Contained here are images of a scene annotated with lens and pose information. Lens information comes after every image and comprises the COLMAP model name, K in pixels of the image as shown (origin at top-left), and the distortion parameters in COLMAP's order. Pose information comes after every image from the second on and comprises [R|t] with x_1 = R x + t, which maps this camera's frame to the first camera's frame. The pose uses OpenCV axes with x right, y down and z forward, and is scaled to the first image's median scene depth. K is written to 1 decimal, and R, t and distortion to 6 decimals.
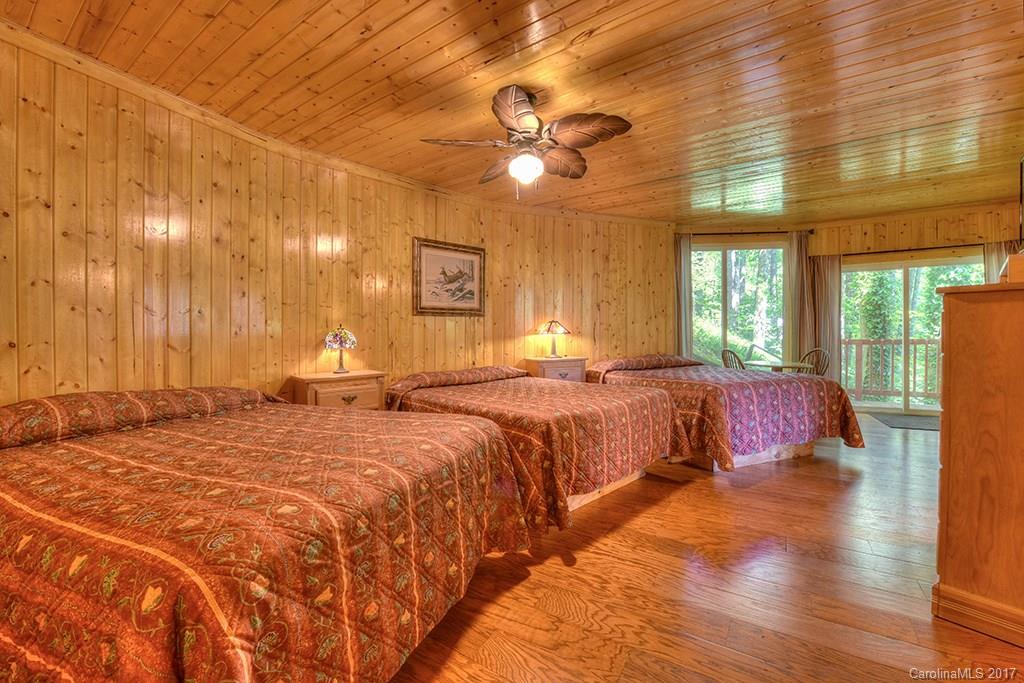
lens RADIAL K [[437.2, 0, 512.7], [0, 437.2, 334.8], [0, 0, 1]] dist [-0.000094, -0.000156]
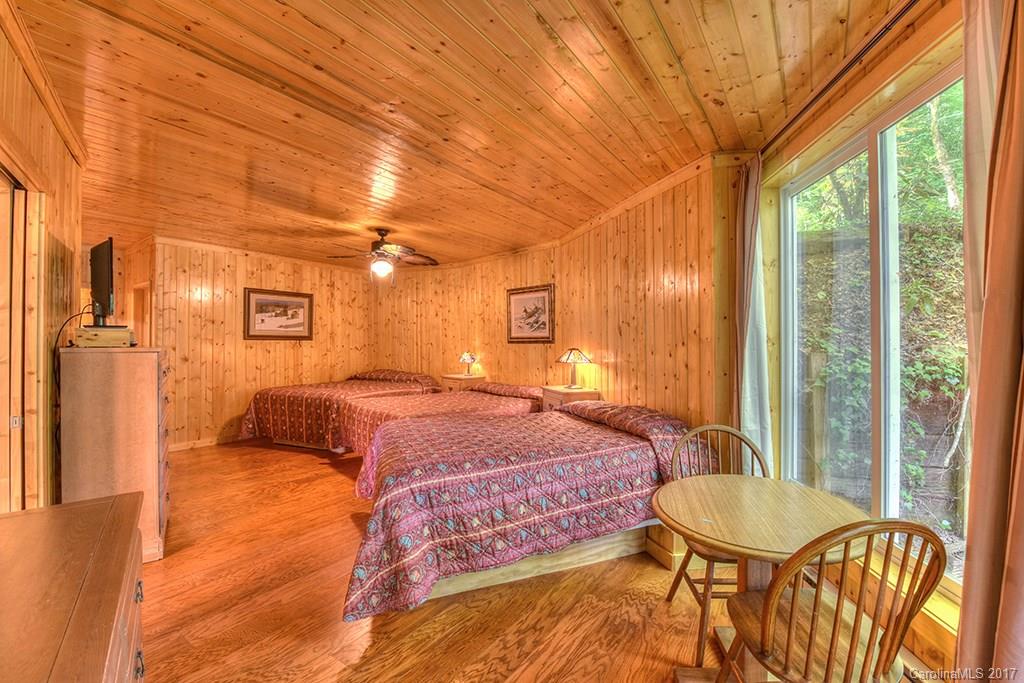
lens RADIAL K [[404.2, 0, 512.0], [0, 404.2, 341.5], [0, 0, 1]] dist [0.000084, -0.000117]
pose [[-0.025879, 0.006871, -0.999641, 1.023191], [-0.008912, 0.999935, 0.007104, -0.055582], [0.999625, 0.009093, -0.025816, 0.959448]]
